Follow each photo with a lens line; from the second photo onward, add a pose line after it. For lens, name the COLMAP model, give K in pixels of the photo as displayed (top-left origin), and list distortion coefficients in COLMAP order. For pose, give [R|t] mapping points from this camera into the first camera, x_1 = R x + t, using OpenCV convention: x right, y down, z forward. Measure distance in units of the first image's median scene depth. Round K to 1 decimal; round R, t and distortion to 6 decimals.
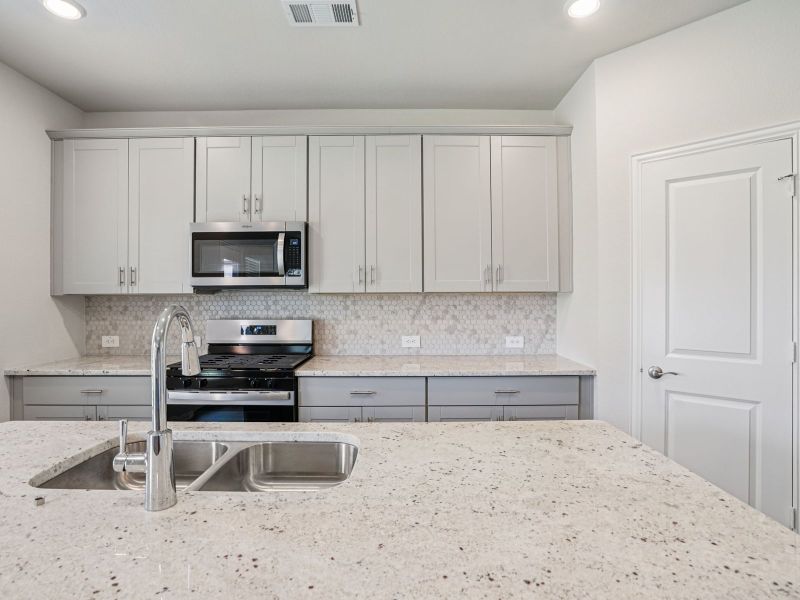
lens RADIAL K [[422.2, 0, 411.8], [0, 422.2, 293.8], [0, 0, 1]] dist [-0.043589, 0.008101]
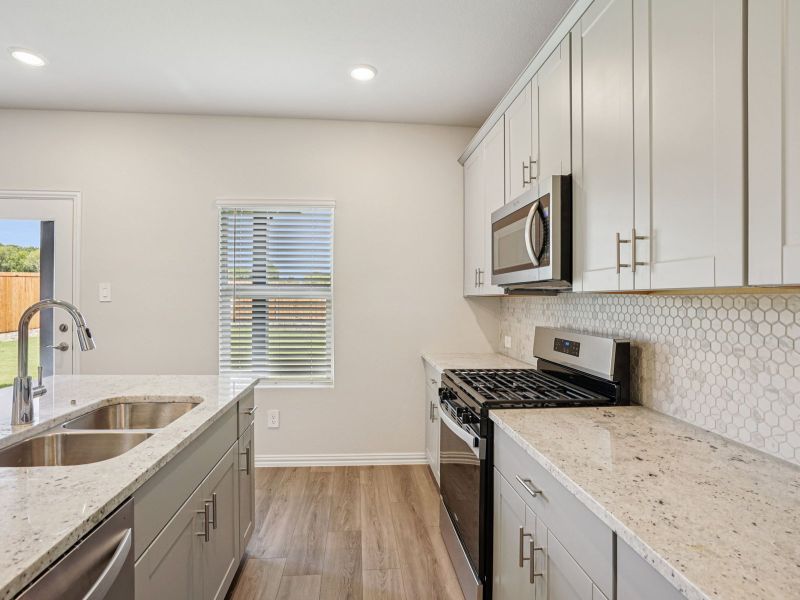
lens RADIAL K [[422.2, 0, 379.6], [0, 422.2, 300.8], [0, 0, 1]] dist [-0.043589, 0.008101]
pose [[0.042305, 0.010785, -0.999047, 0.295755], [0.004490, 0.999930, 0.010985, 0.001435], [0.999095, -0.004951, 0.042254, 0.634706]]
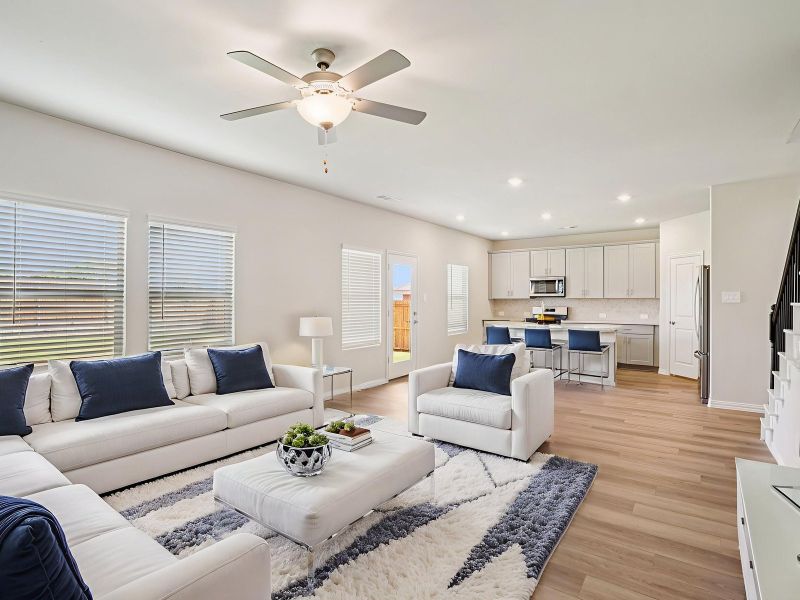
lens RADIAL K [[422.2, 0, 401.7], [0, 422.2, 298.2], [0, 0, 1]] dist [-0.043589, 0.008101]
pose [[0.801771, 0.000506, -0.597631, 0.595099], [-0.000790, 1.000000, -0.000213, -0.001181], [0.597631, 0.000643, 0.801771, -2.070909]]
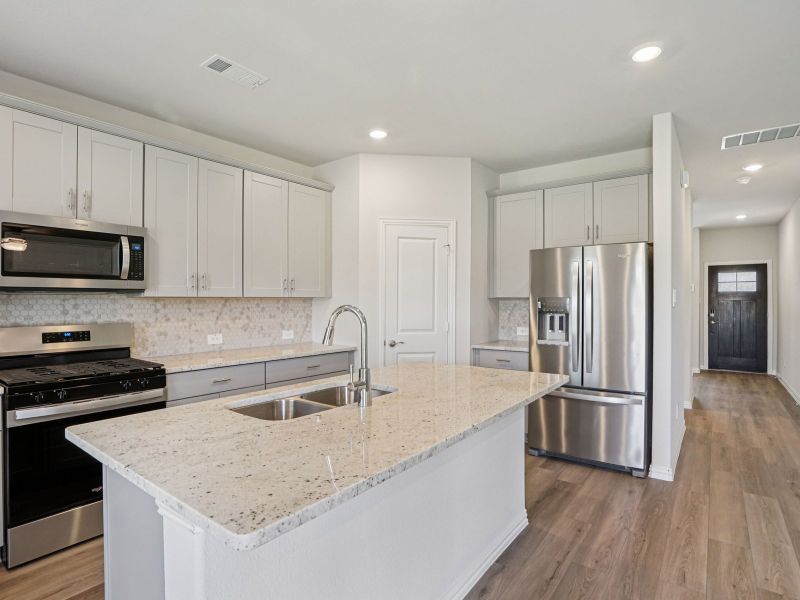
lens RADIAL K [[422.2, 0, 392.7], [0, 422.2, 302.9], [0, 0, 1]] dist [-0.043589, 0.008101]
pose [[0.629150, -0.000994, 0.777283, -0.590343], [-0.006205, 0.999961, 0.006301, 0.002790], [-0.777259, -0.008787, 0.629120, -0.103647]]
